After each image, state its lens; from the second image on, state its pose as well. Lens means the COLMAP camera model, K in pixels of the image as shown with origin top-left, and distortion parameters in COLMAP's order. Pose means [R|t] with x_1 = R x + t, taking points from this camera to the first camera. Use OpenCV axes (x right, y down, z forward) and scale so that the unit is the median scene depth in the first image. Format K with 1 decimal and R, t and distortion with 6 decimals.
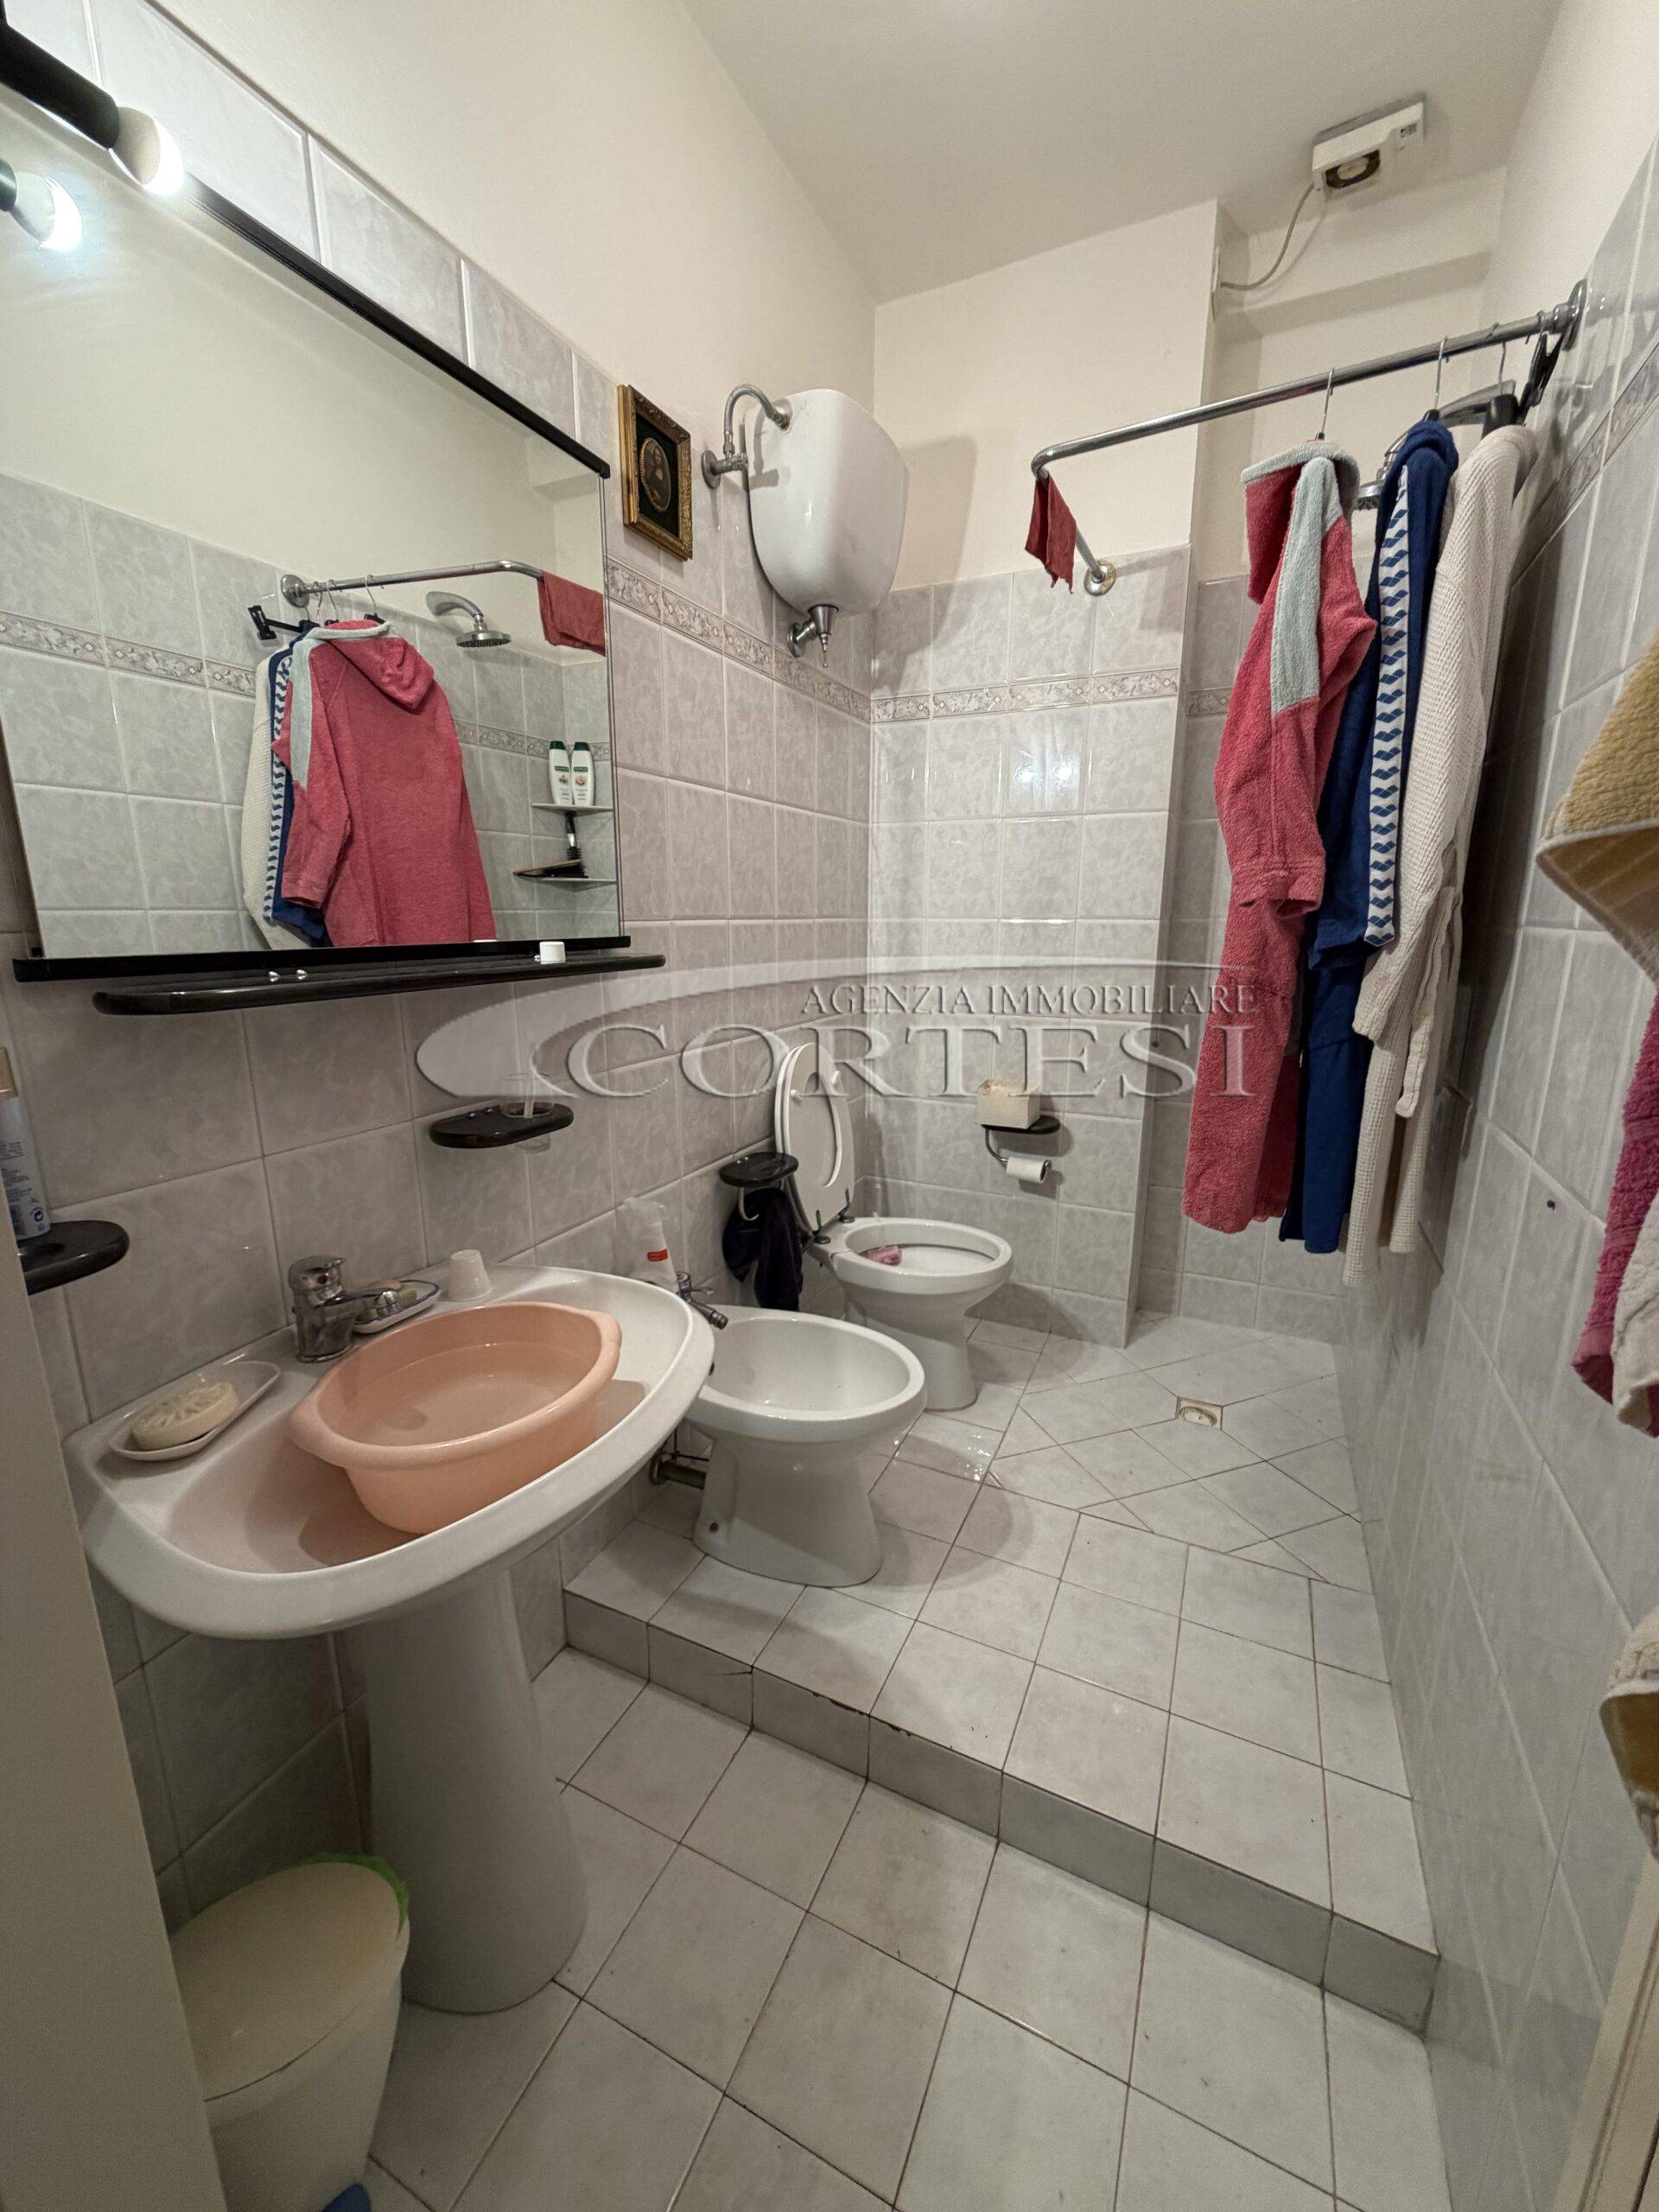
lens RADIAL K [[881.4, 0, 833.4], [0, 881.4, 1107.6], [0, 0, 1]] dist [0.000705, -0.000408]
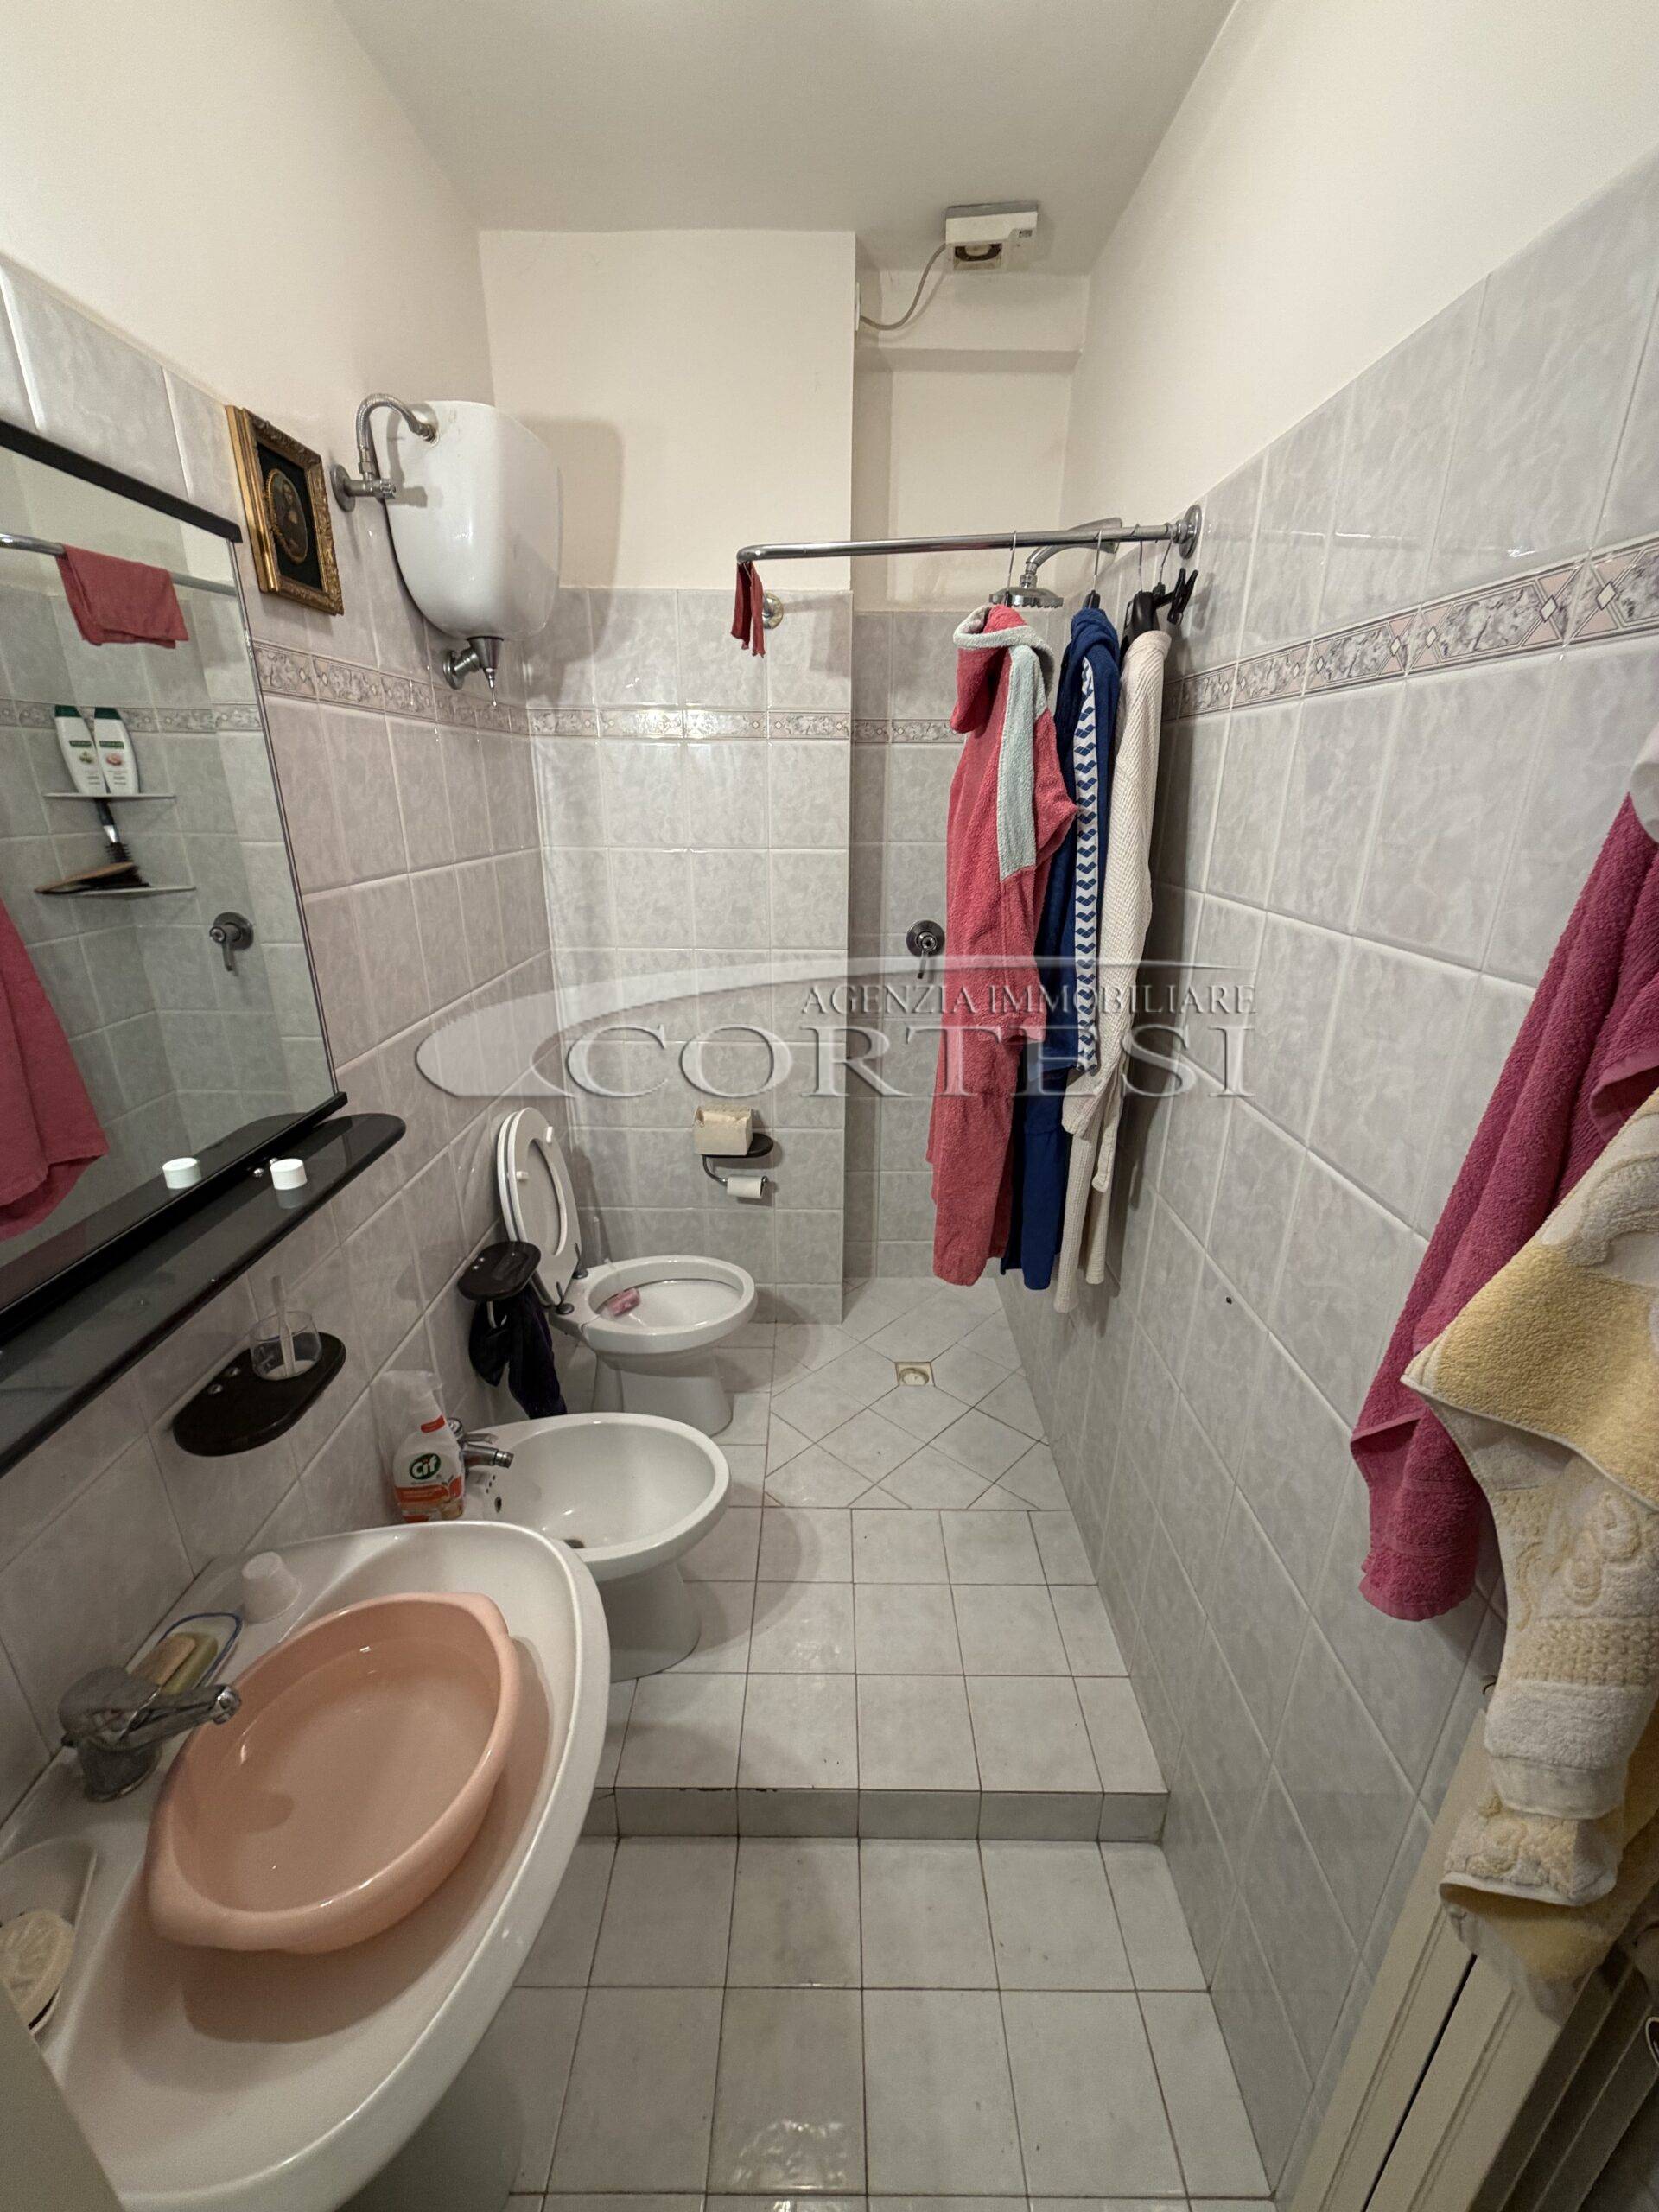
lens RADIAL K [[881.4, 0, 833.4], [0, 881.4, 1107.6], [0, 0, 1]] dist [0.000705, -0.000408]
pose [[0.902865, -0.142984, 0.405450, -0.115728], [0.088192, 0.984616, 0.150842, -0.202938], [-0.420781, -0.100432, 0.901586, 0.023562]]
